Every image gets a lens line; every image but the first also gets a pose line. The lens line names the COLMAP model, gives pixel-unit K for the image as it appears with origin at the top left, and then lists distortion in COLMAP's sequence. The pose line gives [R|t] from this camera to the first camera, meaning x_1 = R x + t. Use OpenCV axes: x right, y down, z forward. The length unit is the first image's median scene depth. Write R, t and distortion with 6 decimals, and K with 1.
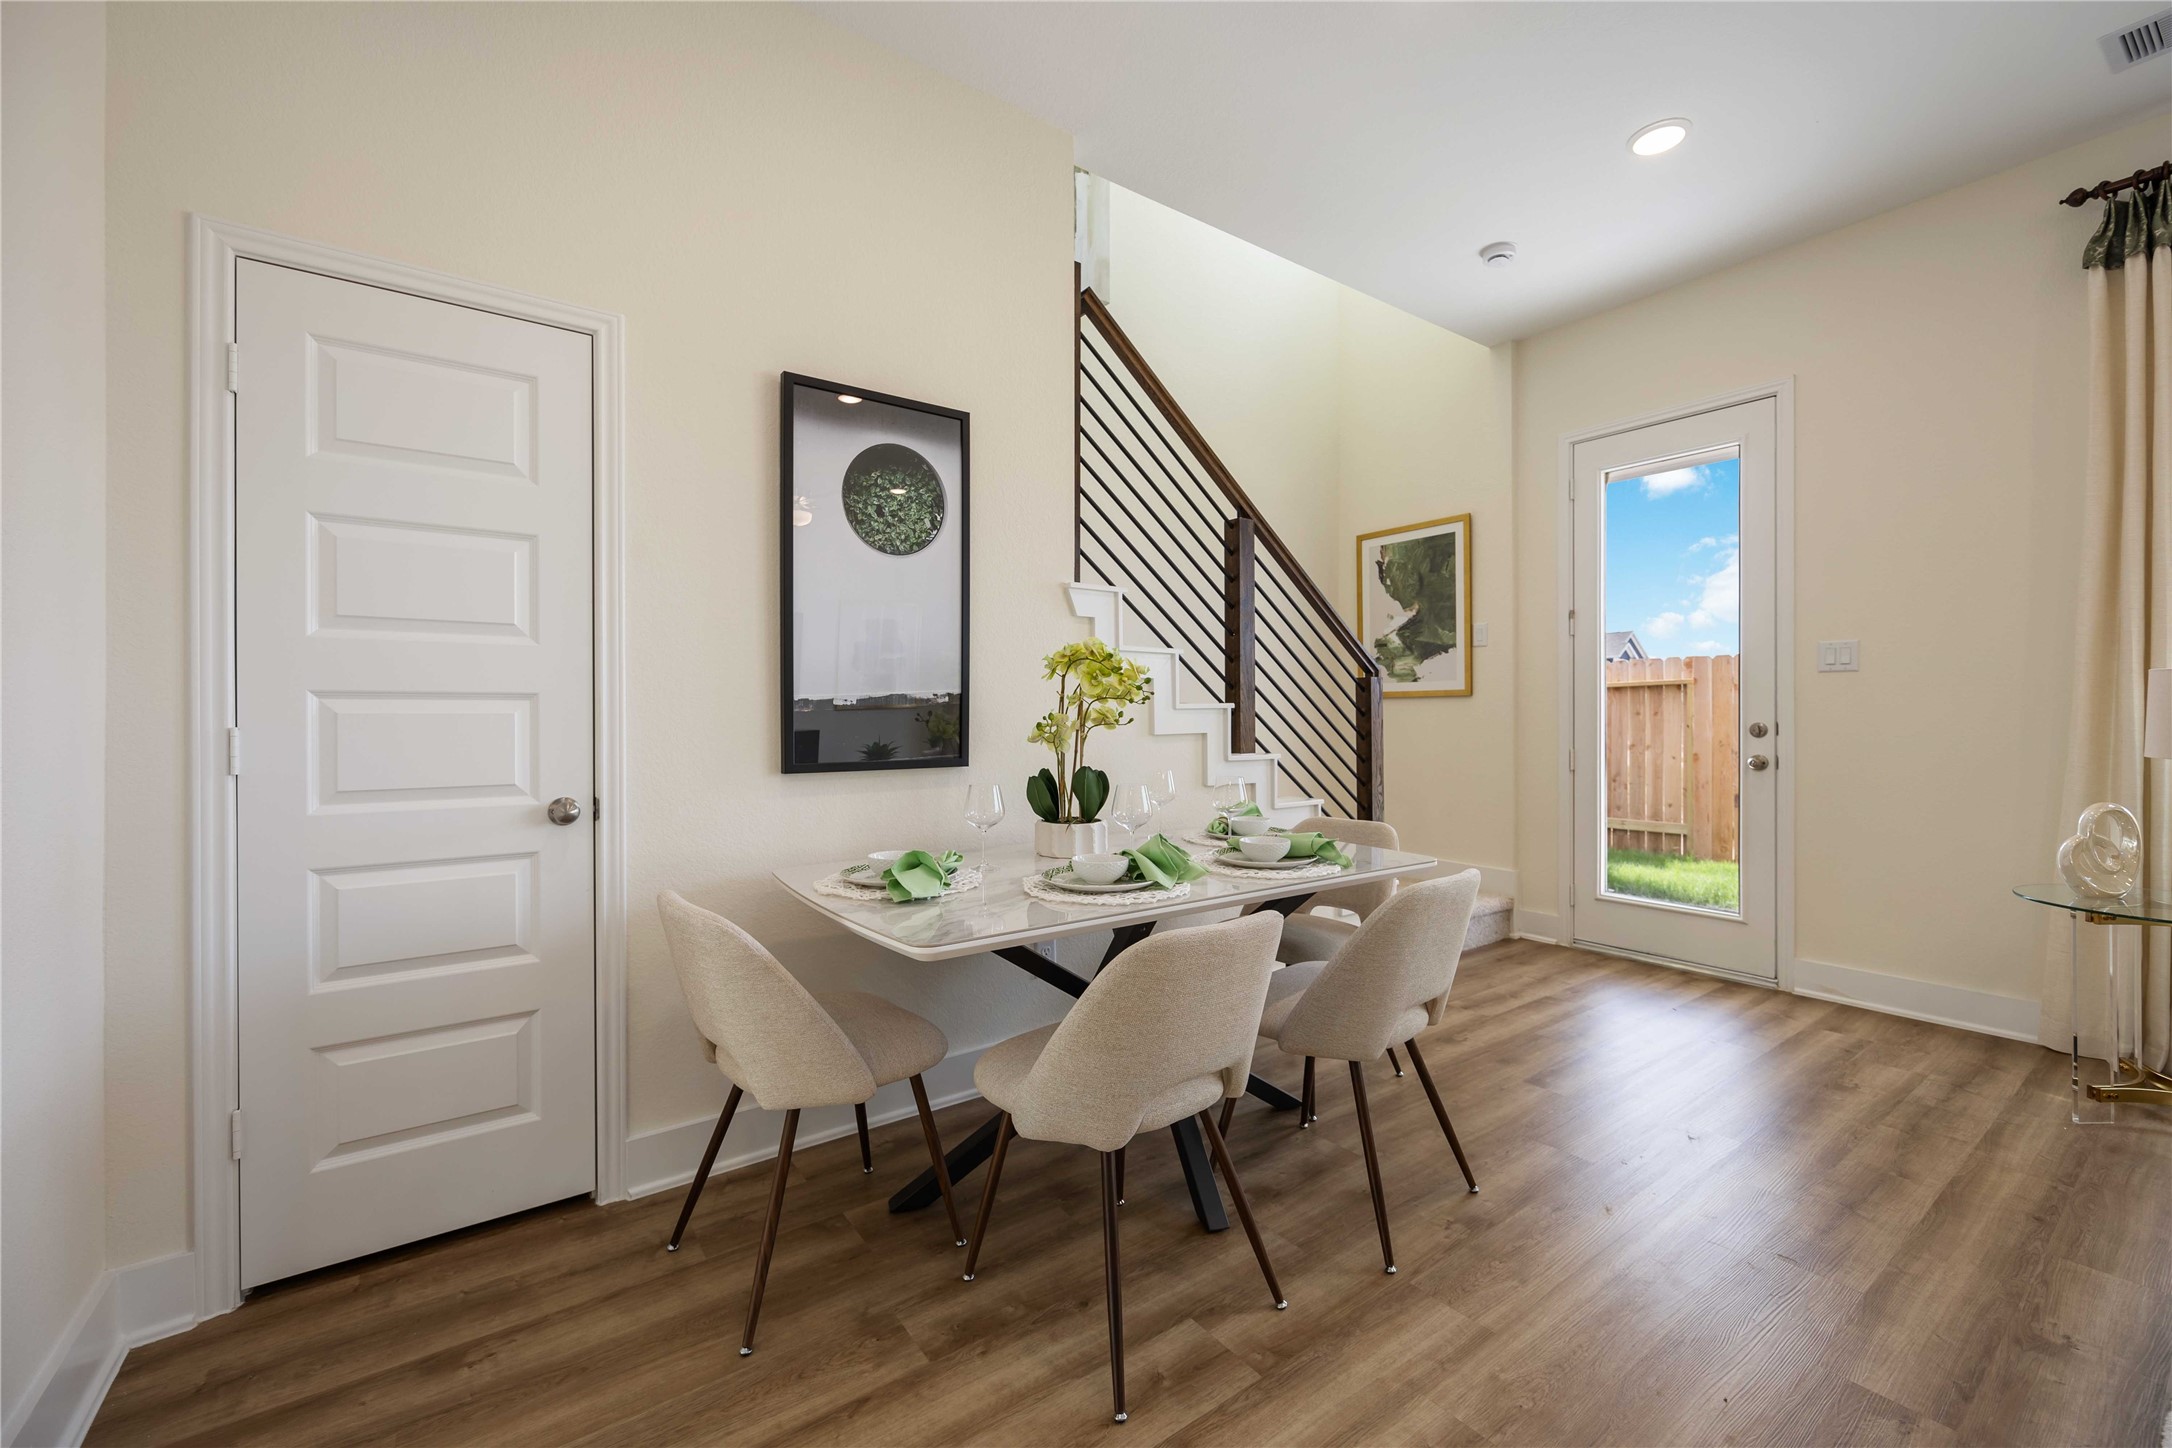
lens RADIAL K [[867.8, 0, 1086.7], [0, 867.8, 716.7], [0, 0, 1]] dist [0.000197, -0.000347]
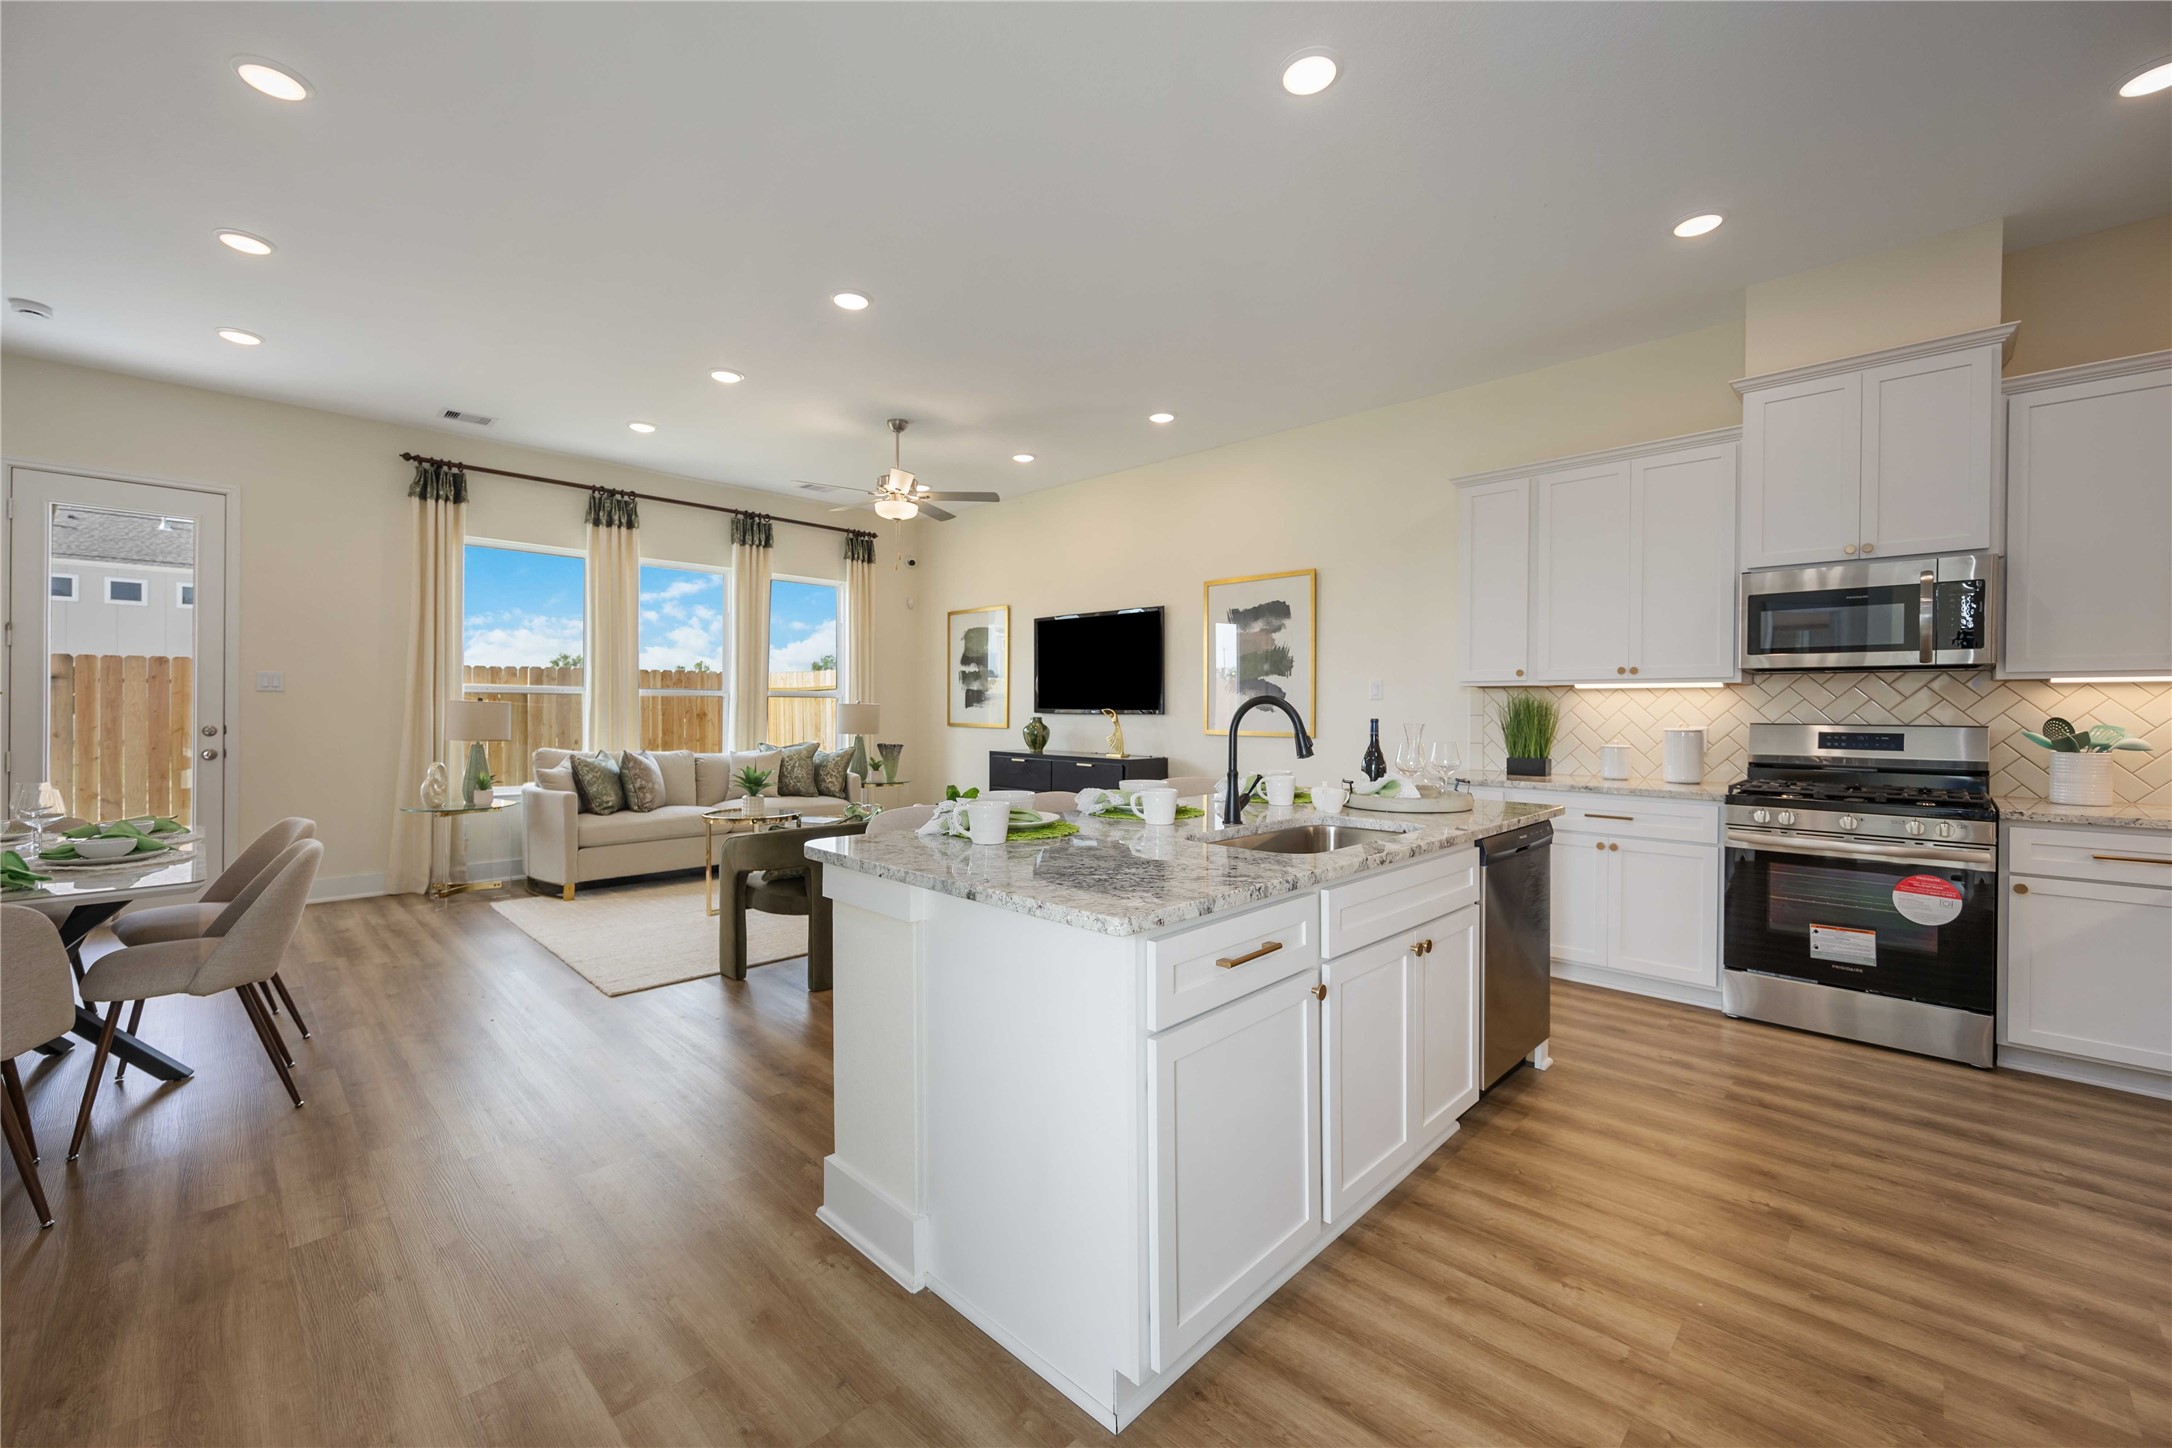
lens RADIAL K [[873.8, 0, 1083.8], [0, 873.8, 712.2], [0, 0, 1]] dist [-0.000491, -0.000175]
pose [[-0.169862, -0.001986, 0.985466, -1.200175], [-0.006189, 0.999980, 0.000949, -0.035302], [-0.985448, -0.005938, -0.169871, -0.199027]]
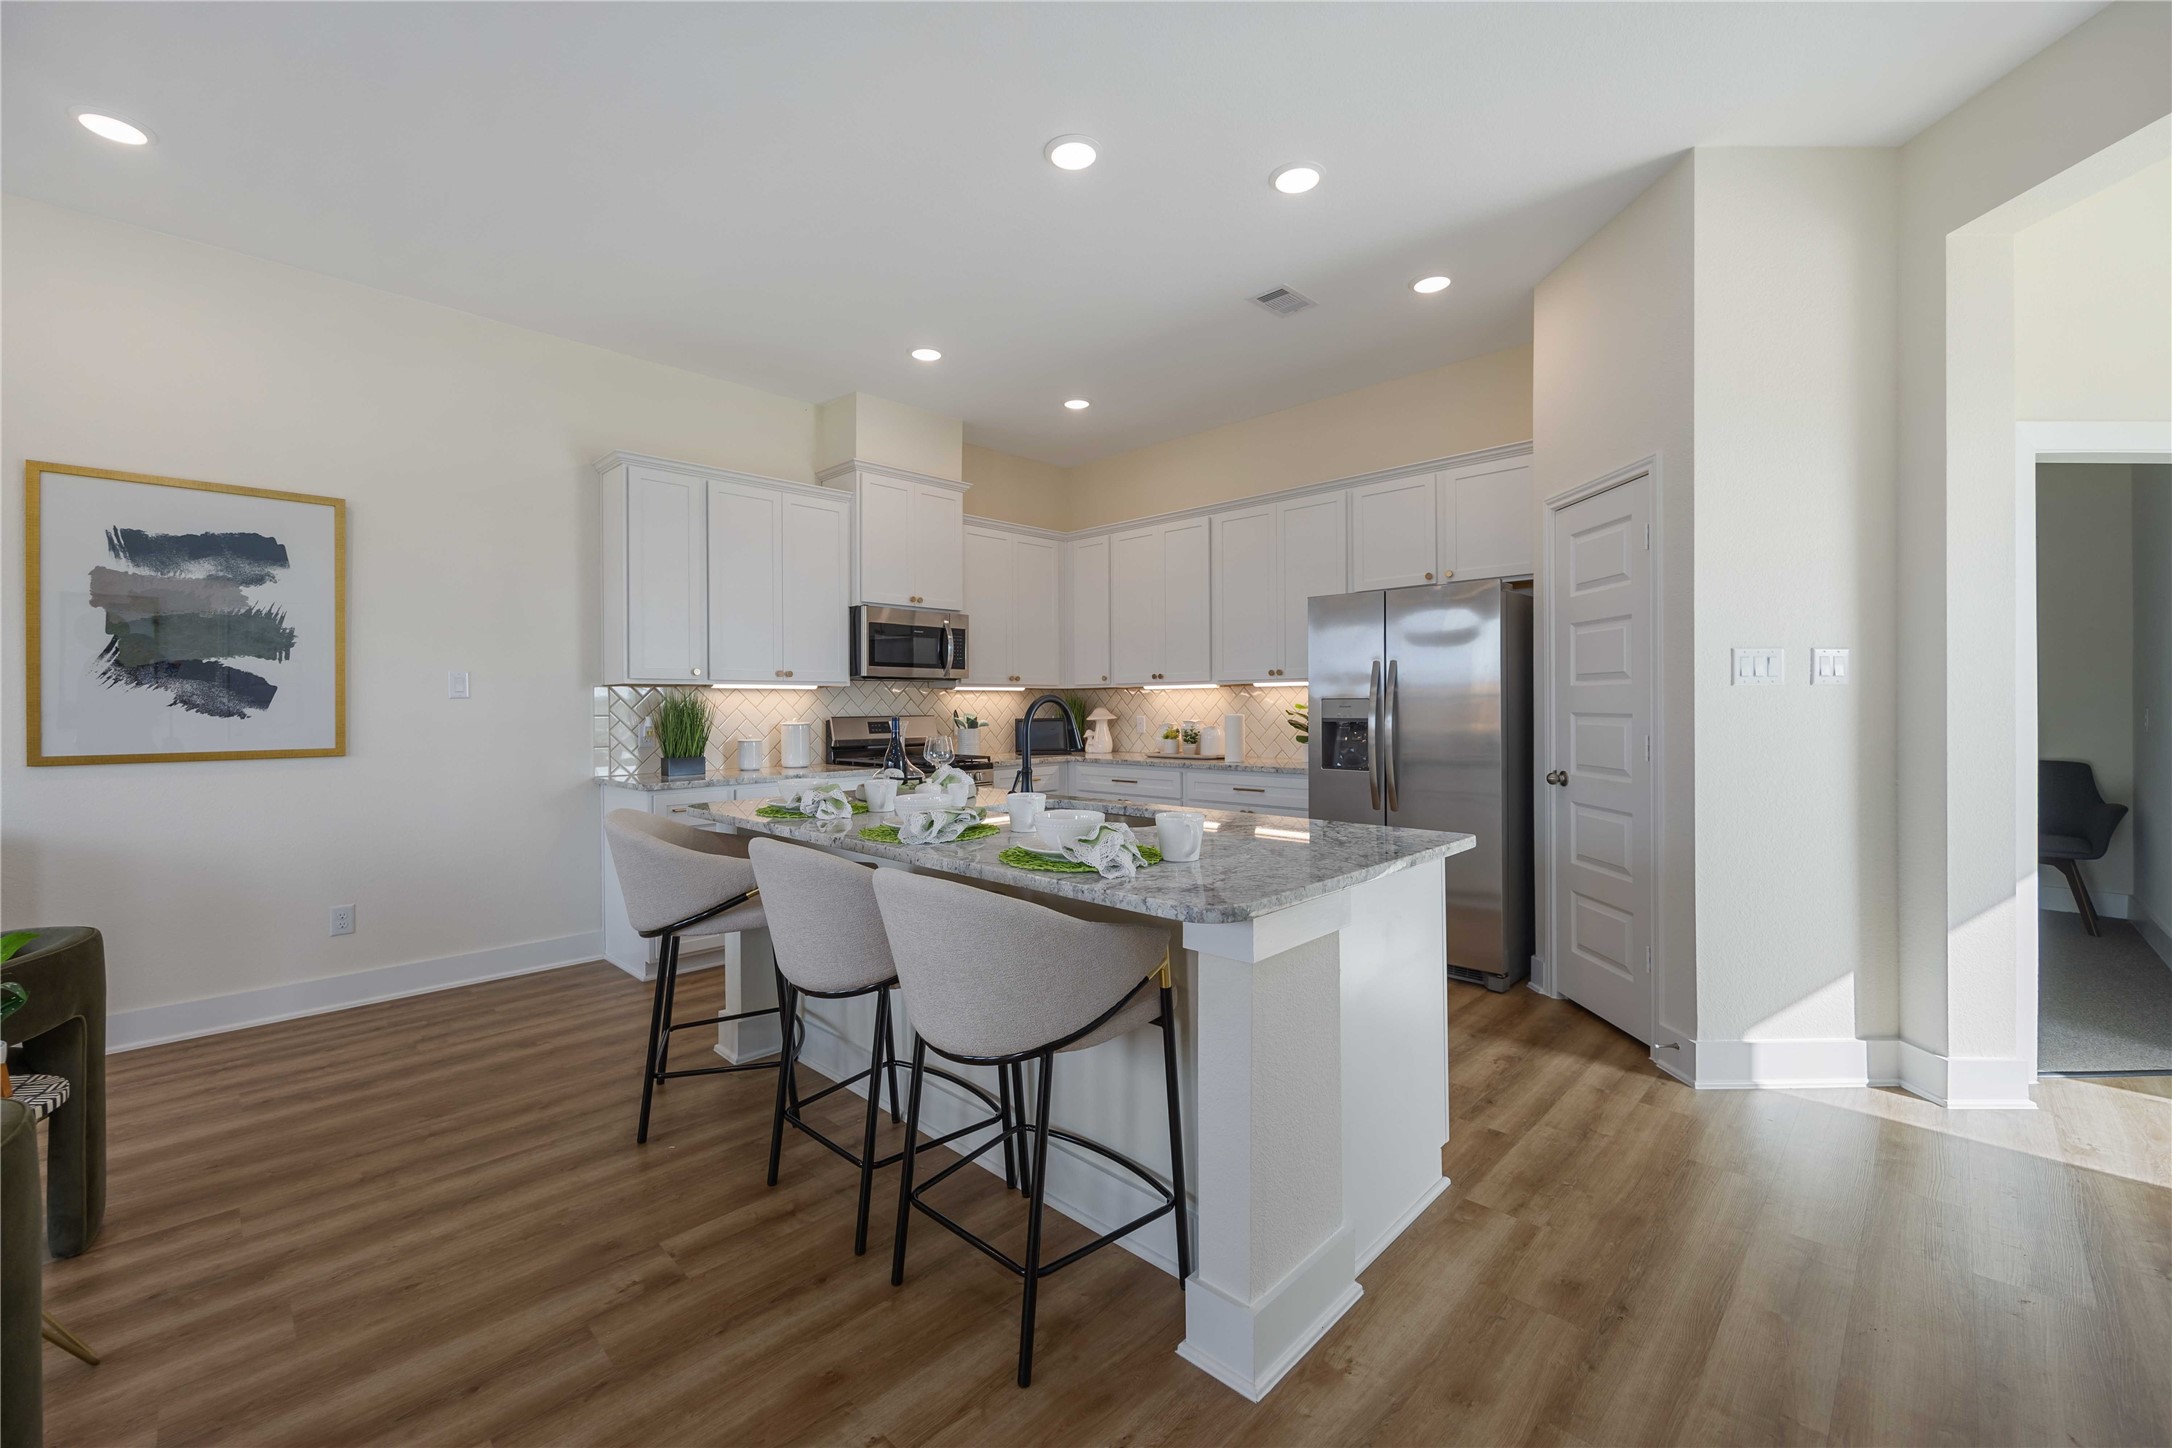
lens RADIAL K [[889.7, 0, 1083.5], [0, 889.7, 703.3], [0, 0, 1]] dist [-0.000815, -0.000468]
pose [[-0.984765, 0.010735, -0.173560, -0.096428], [0.011347, 0.999932, -0.002536, -0.041613], [0.173521, -0.004467, -0.984820, 0.511946]]
